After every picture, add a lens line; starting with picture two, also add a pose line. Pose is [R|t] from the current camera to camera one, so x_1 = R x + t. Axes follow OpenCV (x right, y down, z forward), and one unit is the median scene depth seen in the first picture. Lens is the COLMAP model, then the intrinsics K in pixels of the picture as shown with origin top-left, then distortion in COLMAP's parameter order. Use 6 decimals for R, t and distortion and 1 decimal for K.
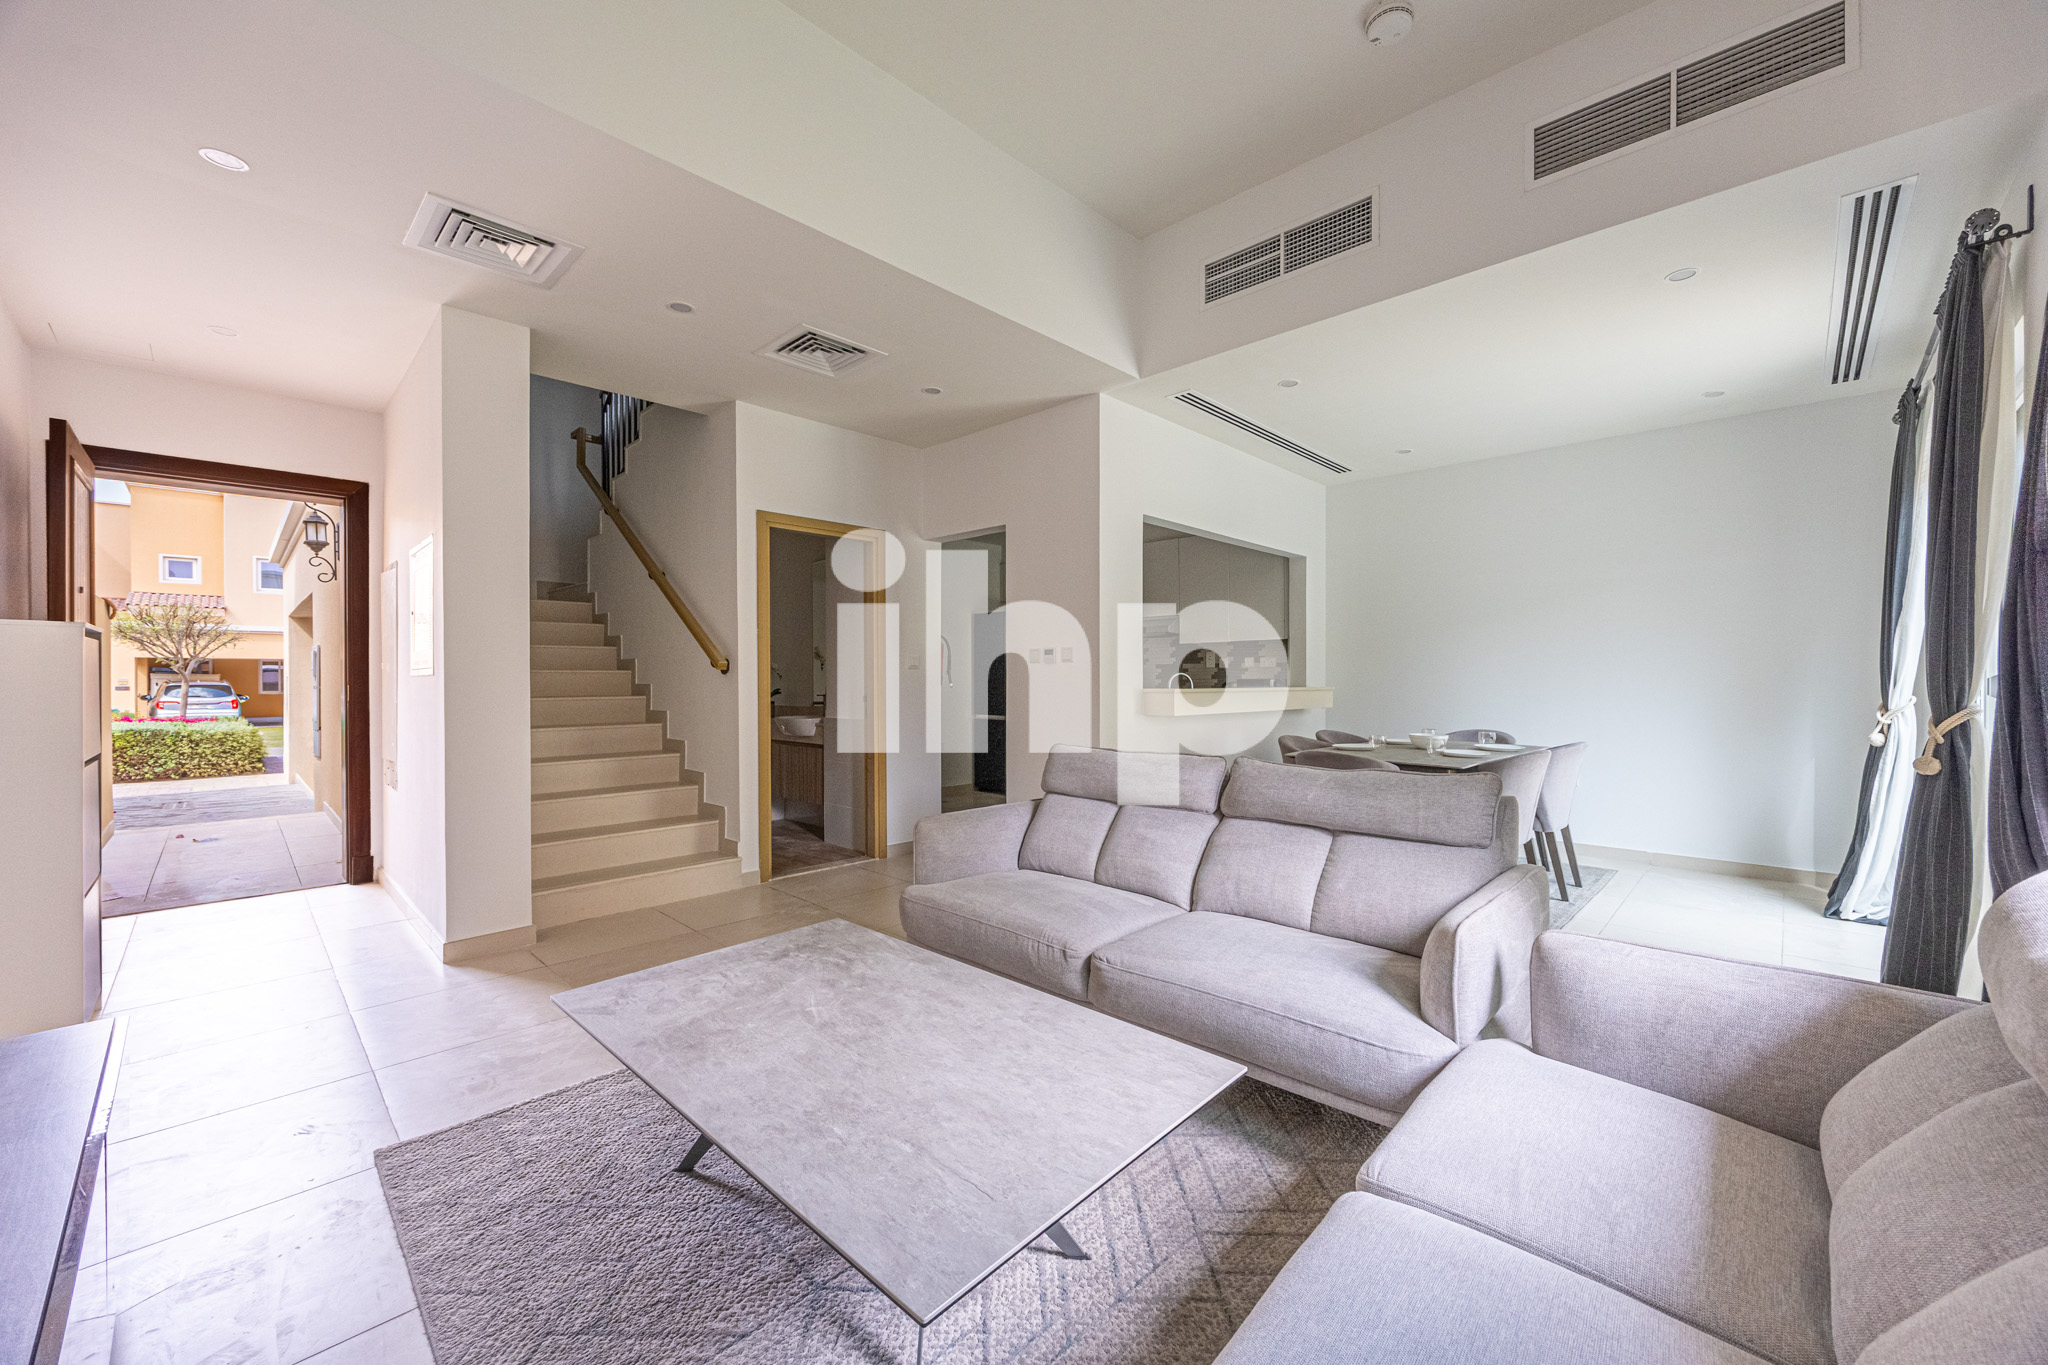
lens RADIAL K [[779.7, 0, 1045.2], [0, 779.7, 681.6], [0, 0, 1]] dist [-0.006365, 0.000134]
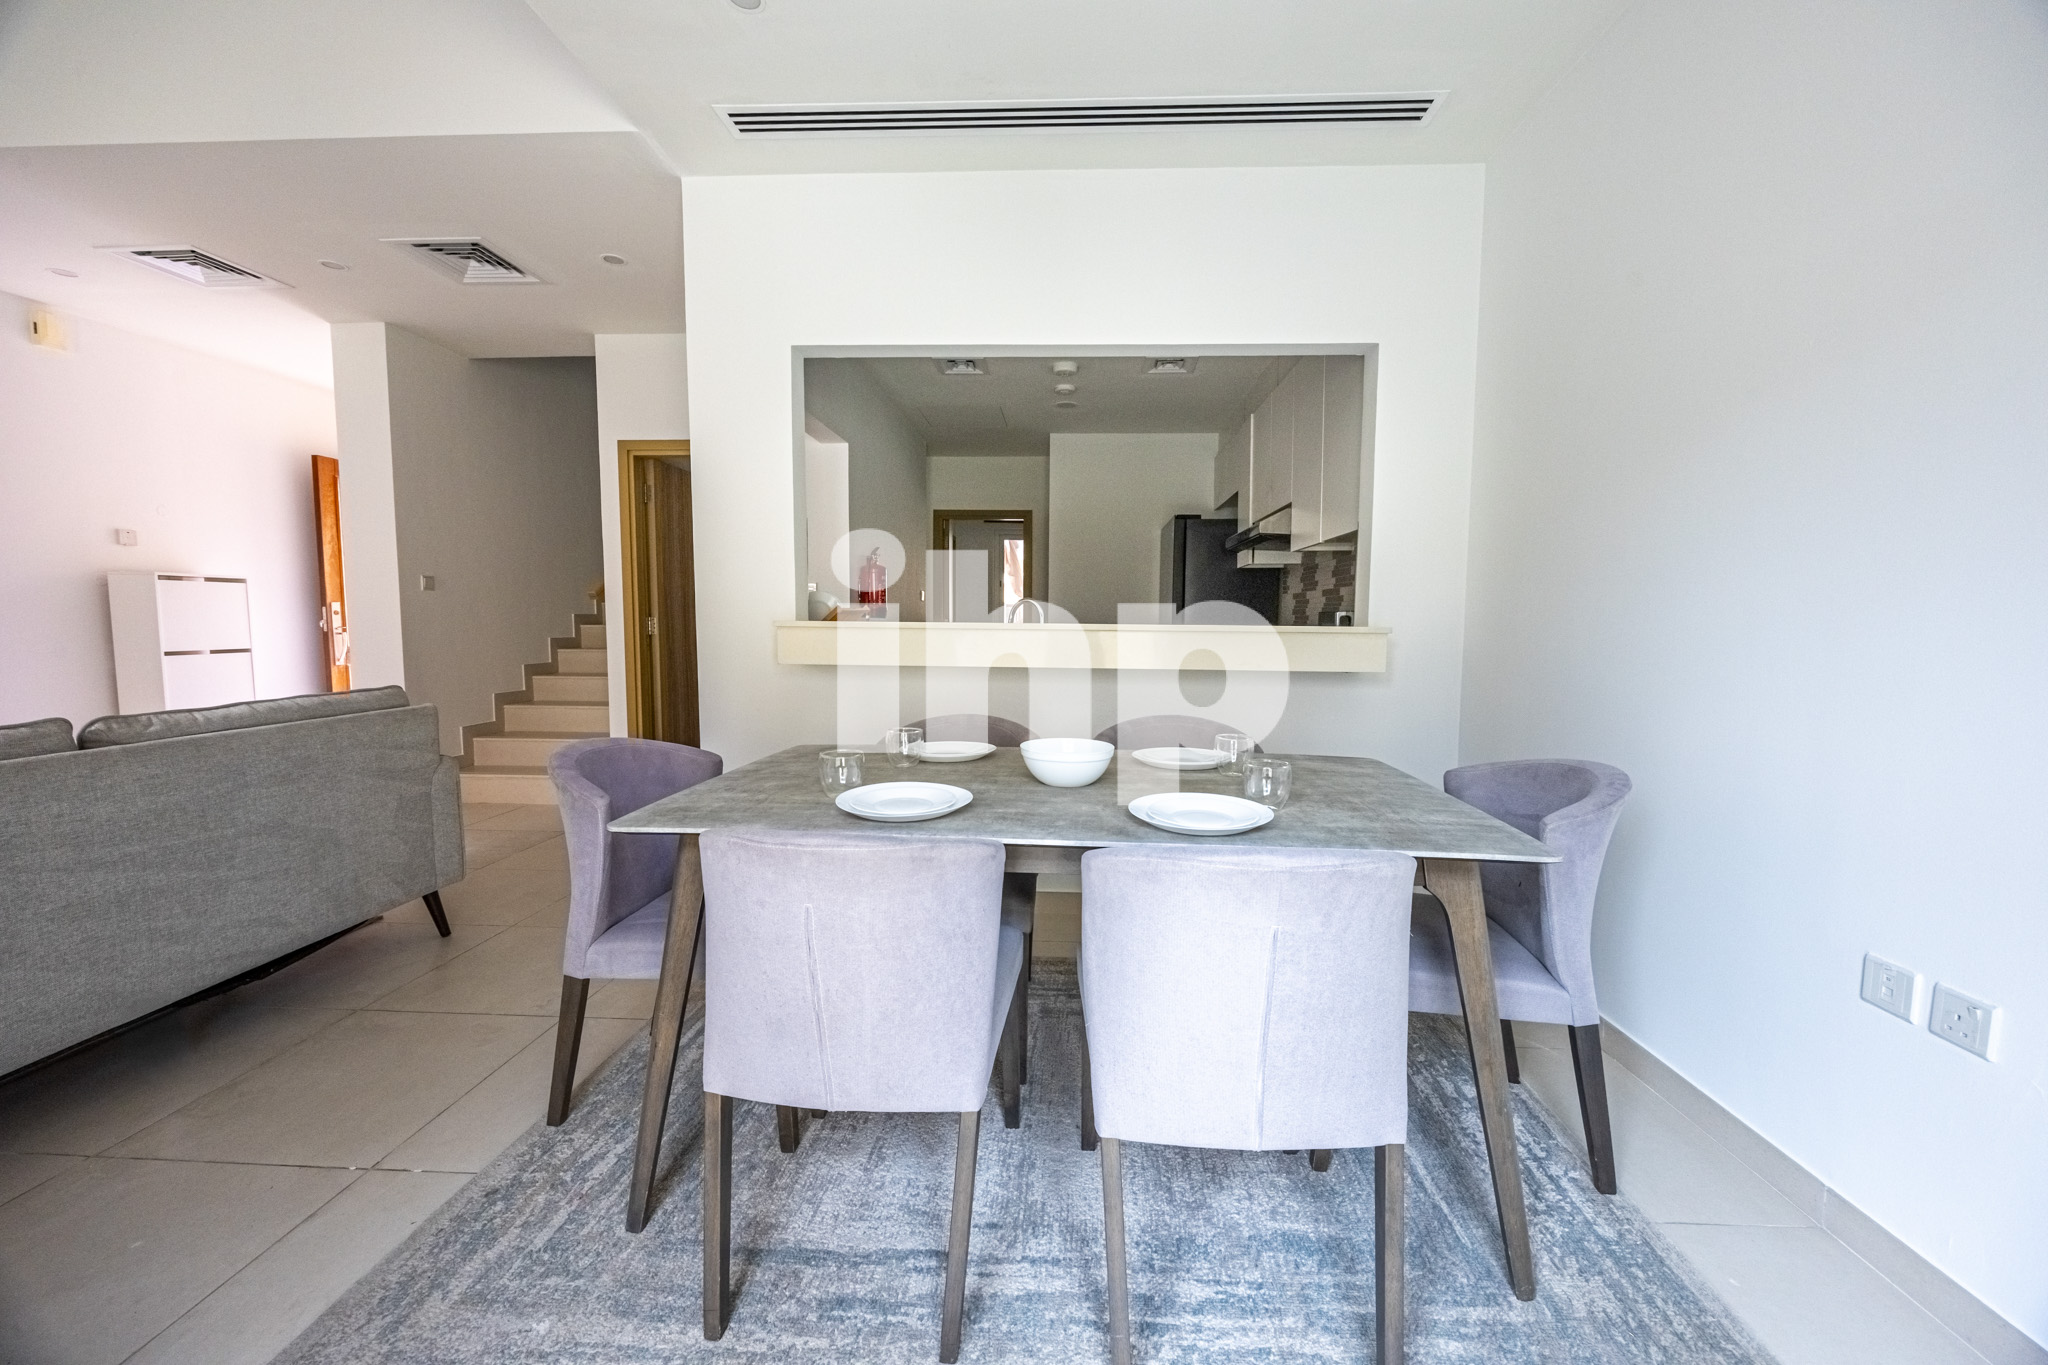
lens RADIAL K [[779.7, 0, 1045.2], [0, 779.7, 681.6], [0, 0, 1]] dist [-0.006365, 0.000134]
pose [[0.656976, 0.064274, -0.751167, 1.831899], [-0.012237, 0.997137, 0.074618, 0.021749], [0.753812, -0.039830, 0.655881, 1.765930]]
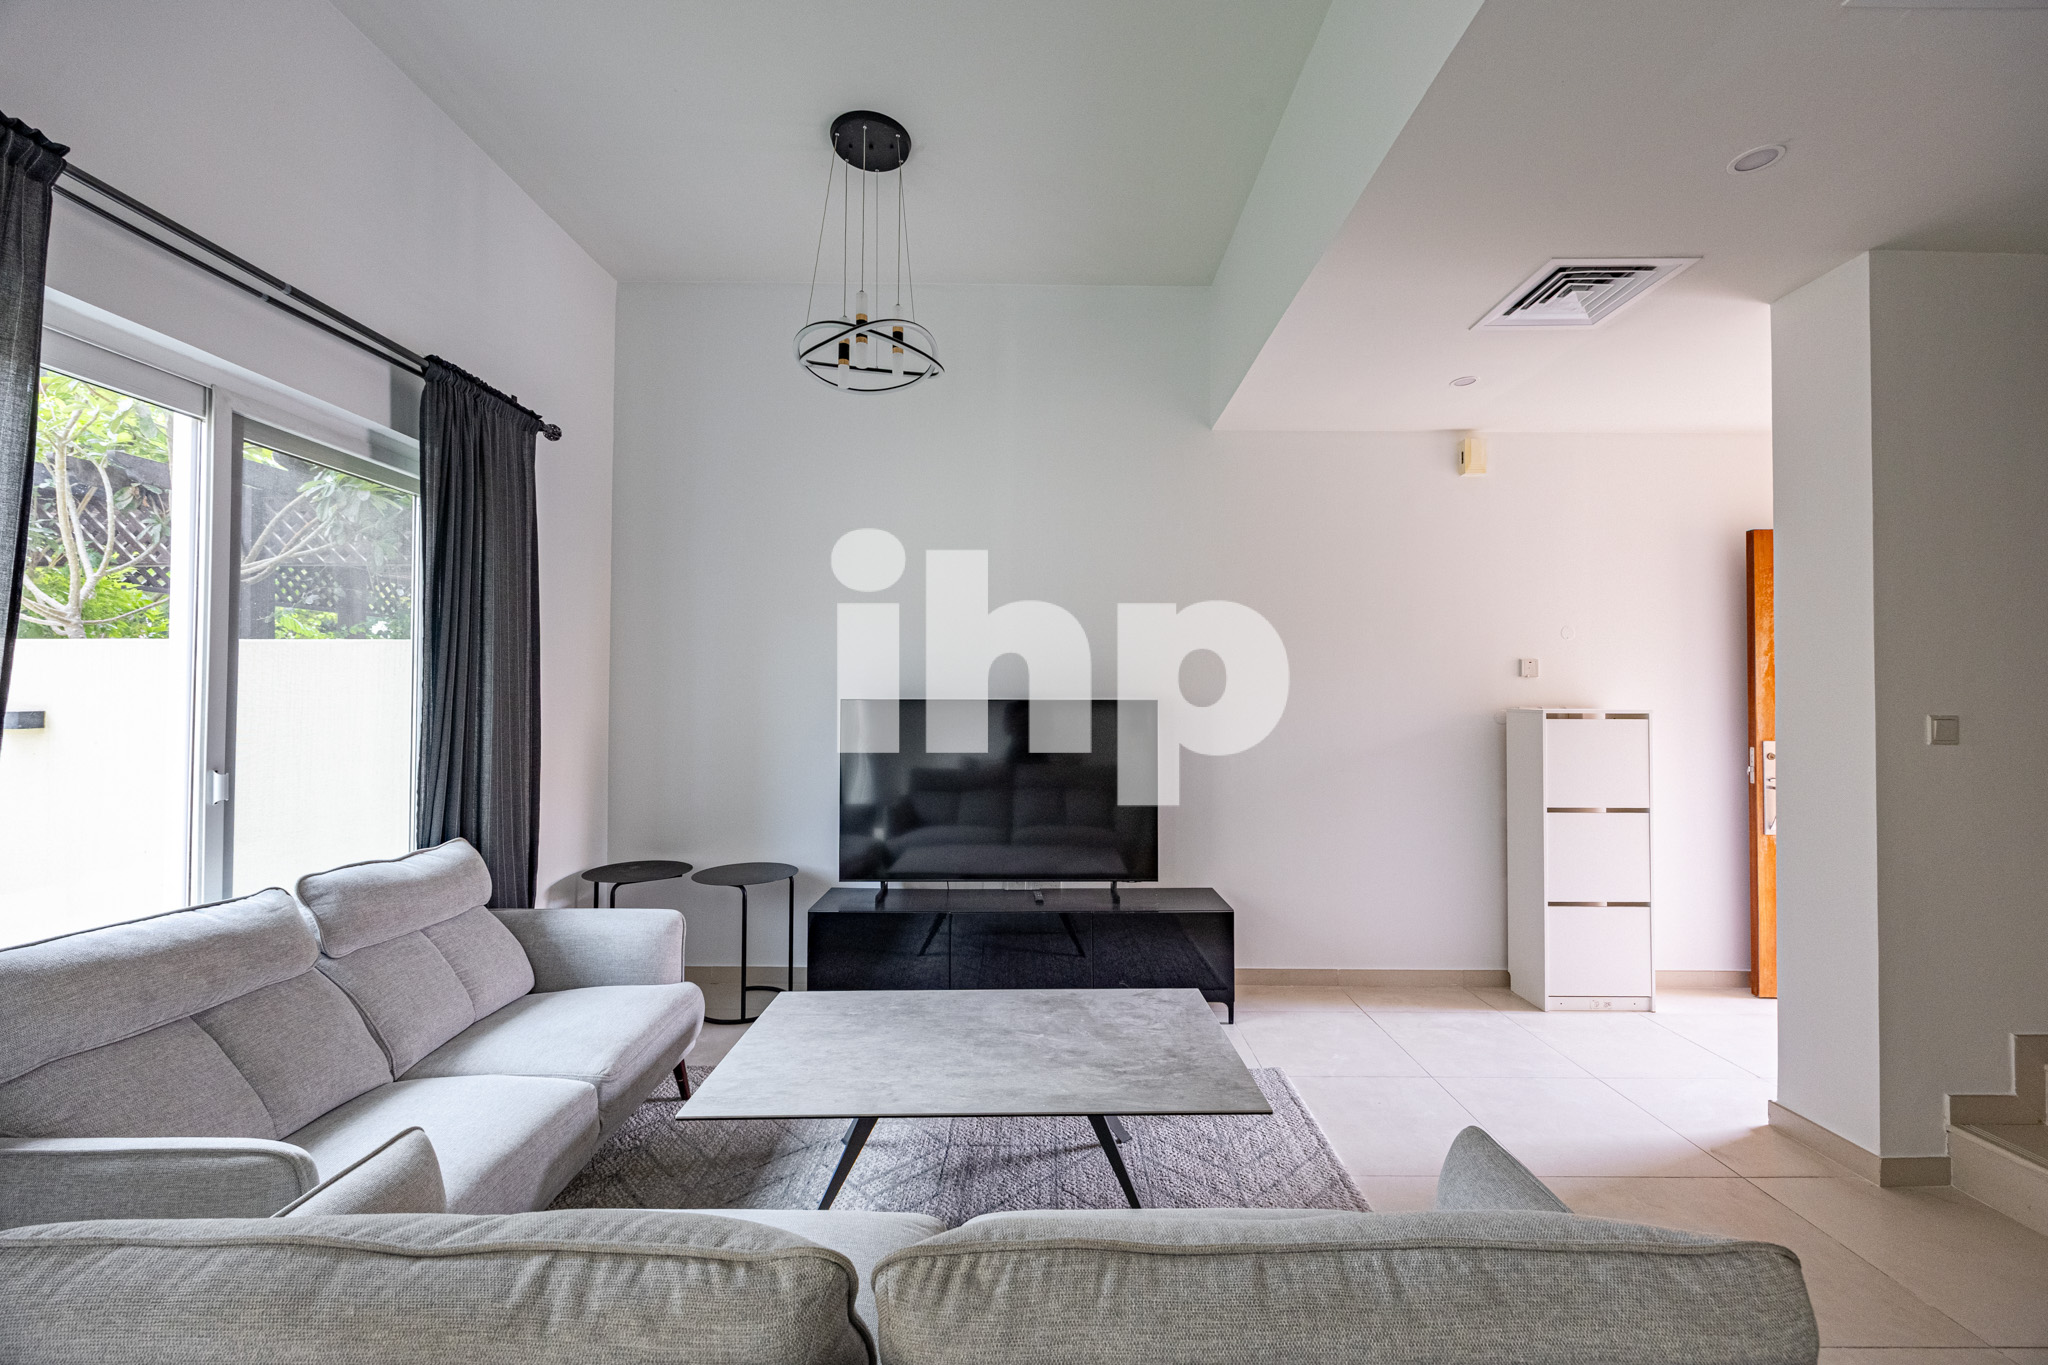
lens RADIAL K [[779.7, 0, 1045.2], [0, 779.7, 681.6], [0, 0, 1]] dist [-0.006365, 0.000134]
pose [[-0.715498, -0.014515, -0.698464, 0.558201], [-0.005611, 0.999871, -0.015031, -0.133213], [0.698593, -0.006835, -0.715487, 1.801087]]
